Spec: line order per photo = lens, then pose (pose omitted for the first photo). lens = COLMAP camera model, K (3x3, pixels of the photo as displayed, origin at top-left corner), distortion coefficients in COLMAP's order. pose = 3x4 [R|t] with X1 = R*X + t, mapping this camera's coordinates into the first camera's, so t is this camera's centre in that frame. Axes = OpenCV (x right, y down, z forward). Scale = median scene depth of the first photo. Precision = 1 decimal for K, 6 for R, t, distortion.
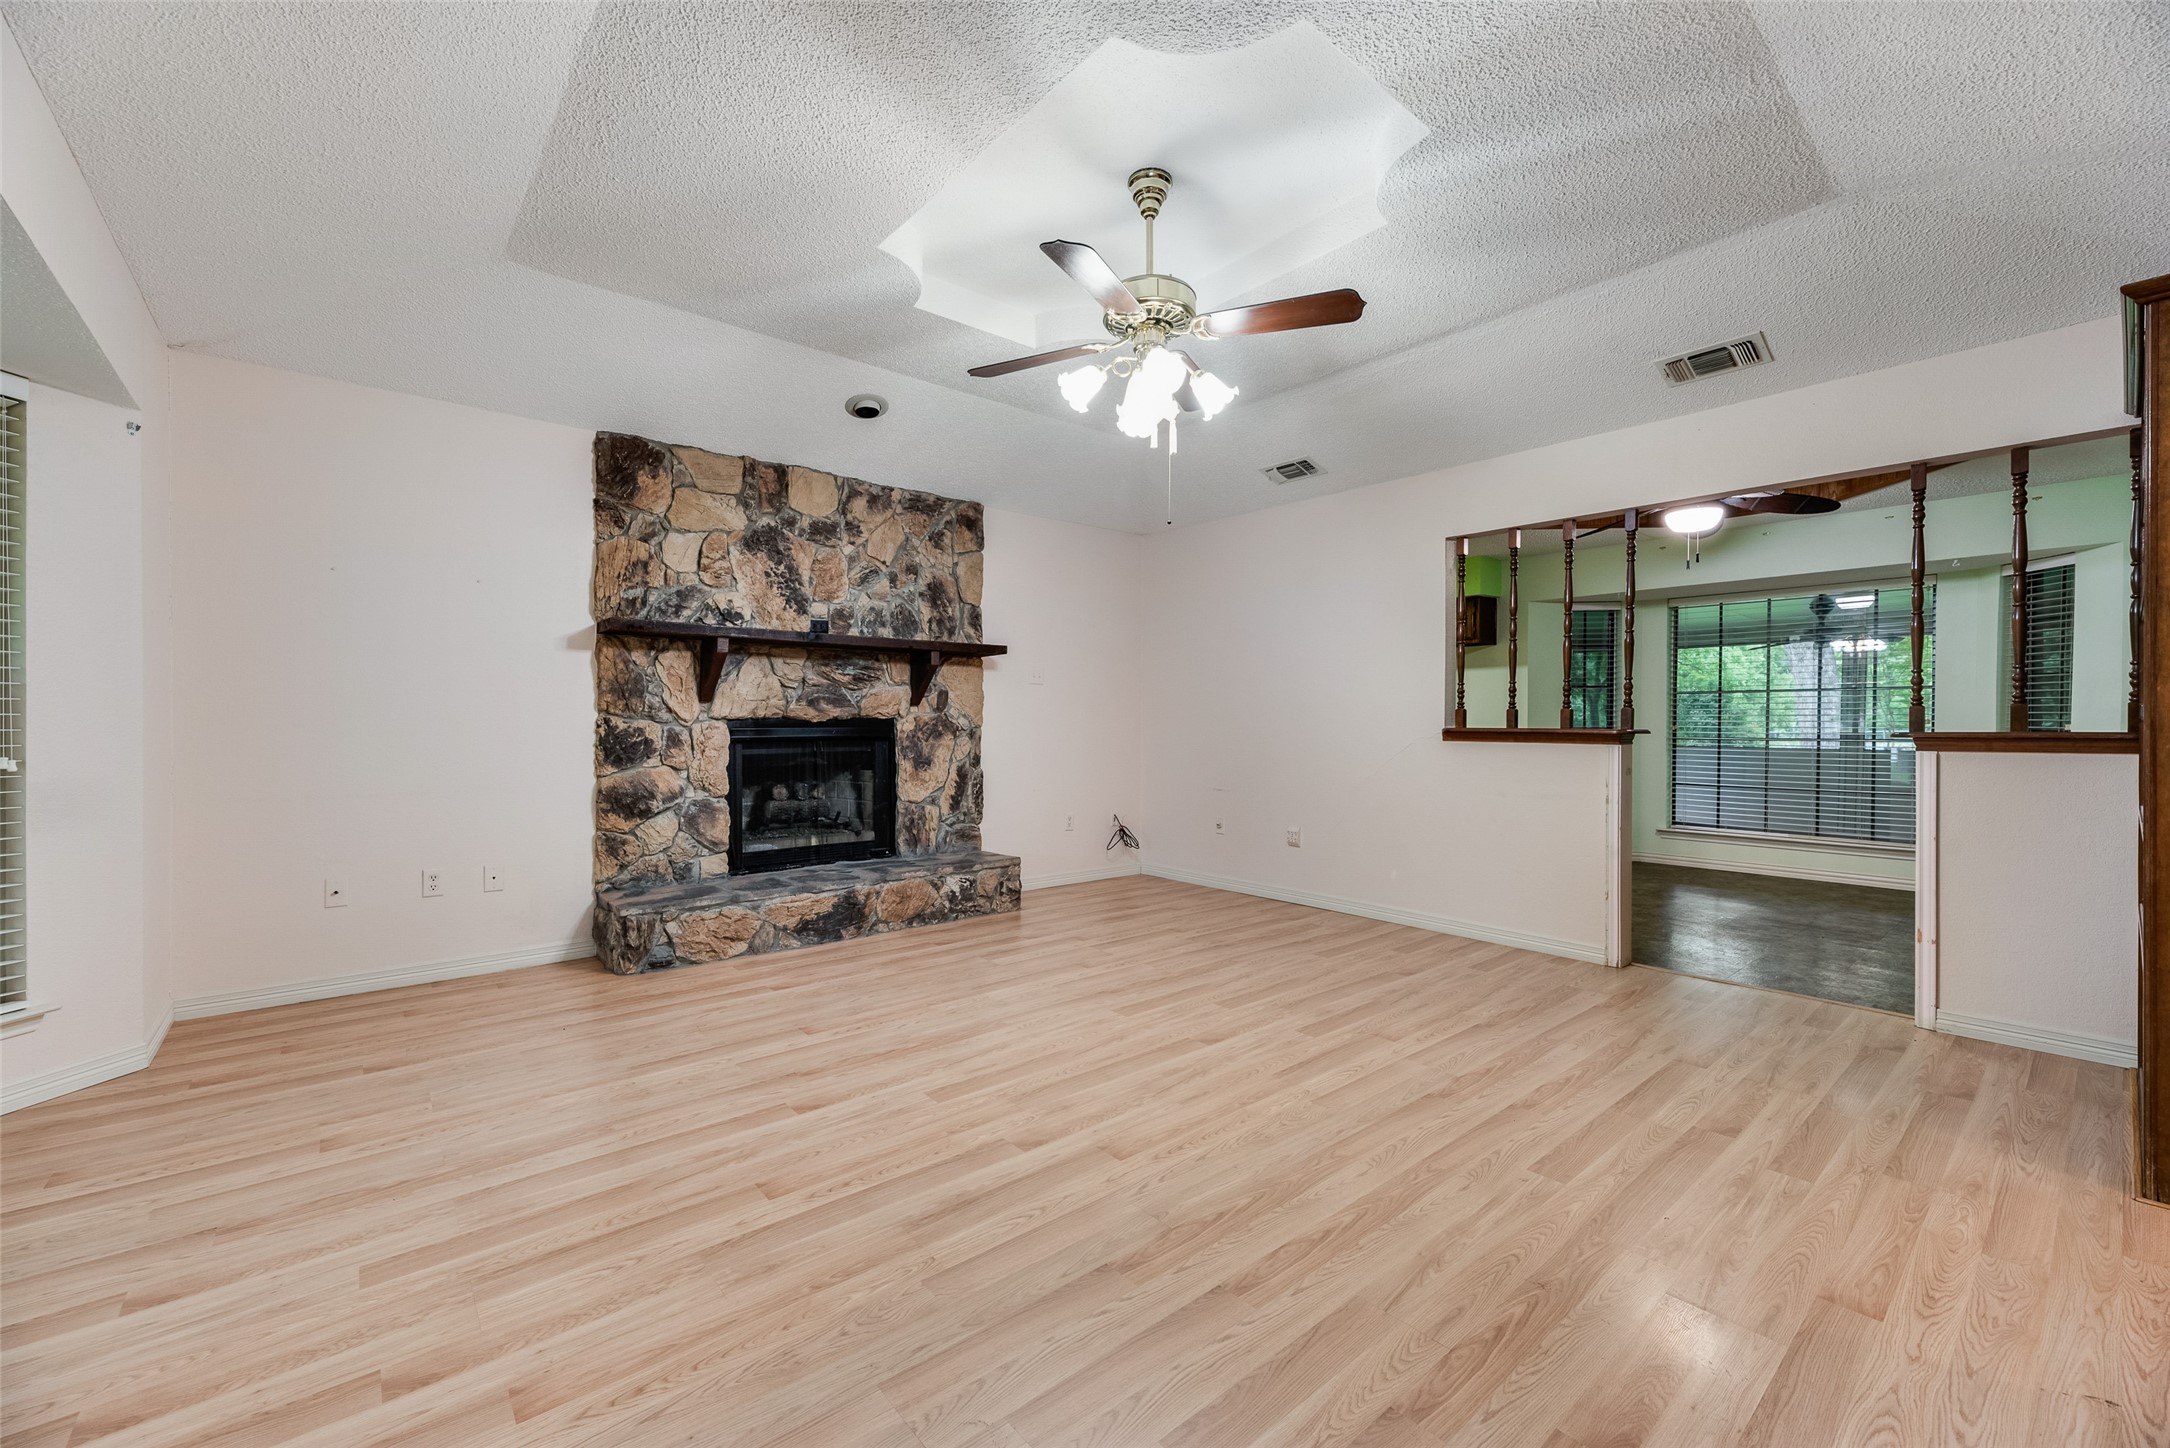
lens RADIAL K [[873.7, 0, 1085.5], [0, 873.7, 748.0], [0, 0, 1]] dist [0.001409, 0.000059]
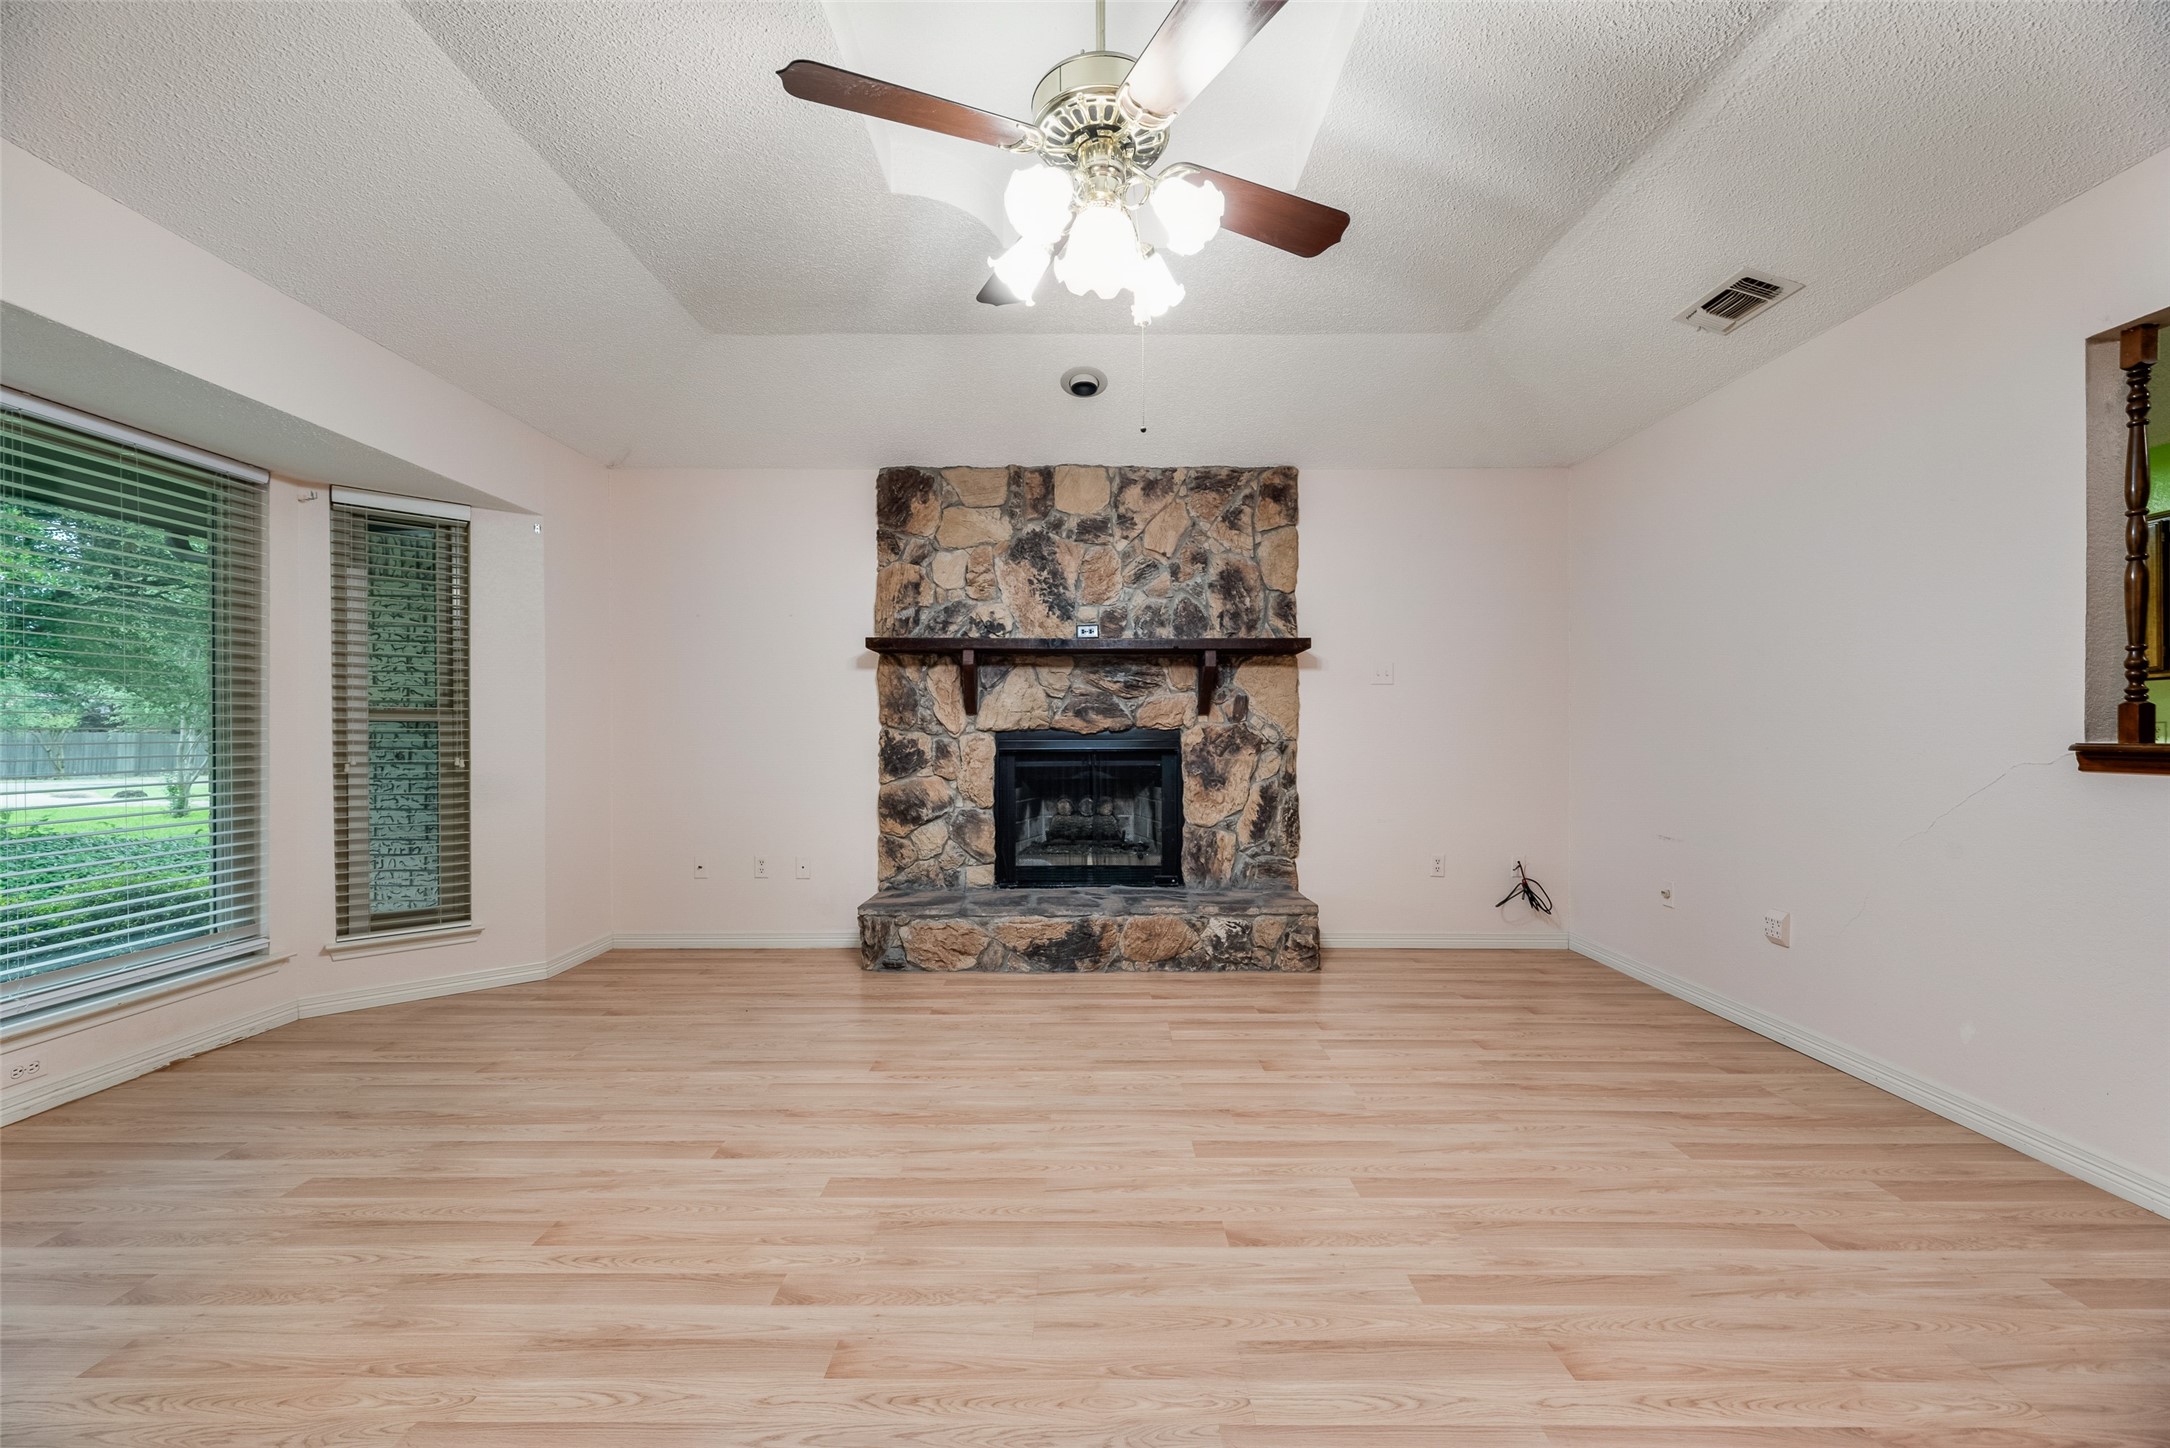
lens RADIAL K [[873.7, 0, 1085.5], [0, 873.7, 748.0], [0, 0, 1]] dist [0.001409, 0.000059]
pose [[0.762727, 0.008695, -0.646662, 0.343638], [-0.017687, 0.999816, -0.007419, -0.008583], [0.646479, 0.017096, 0.762740, 0.329914]]
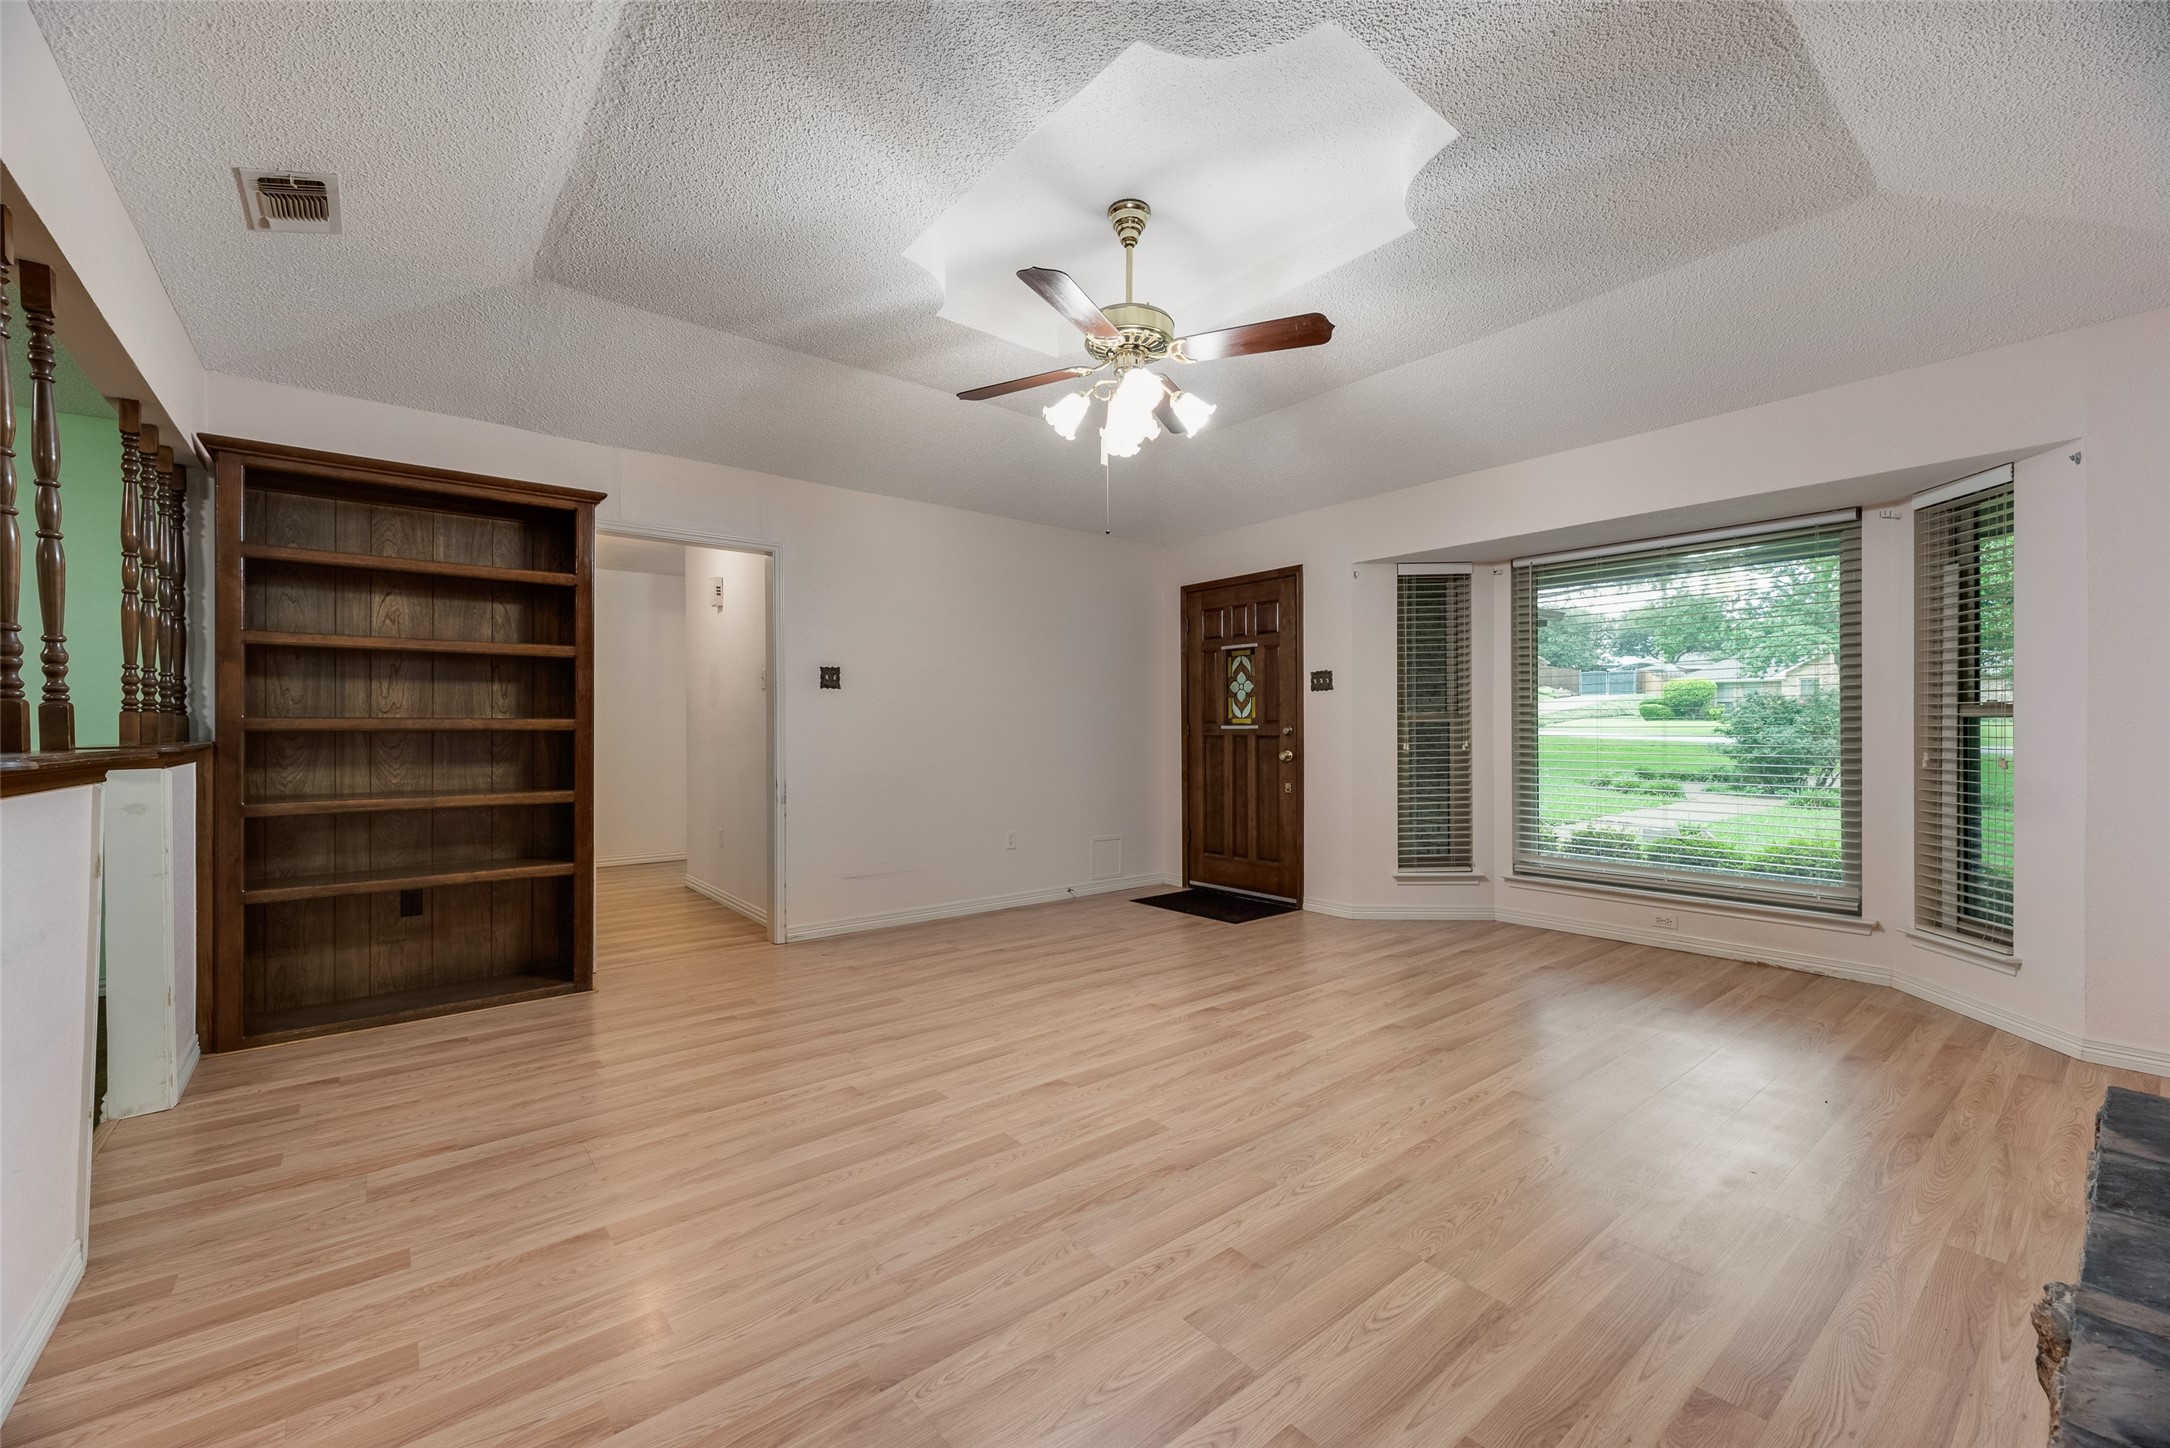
lens RADIAL K [[873.7, 0, 1085.5], [0, 873.7, 748.0], [0, 0, 1]] dist [0.001409, 0.000059]
pose [[-0.999741, -0.000061, 0.022736, 0.068425], [0.001145, 0.998594, 0.053007, -0.045304], [-0.022707, 0.053019, -0.998335, 1.409650]]
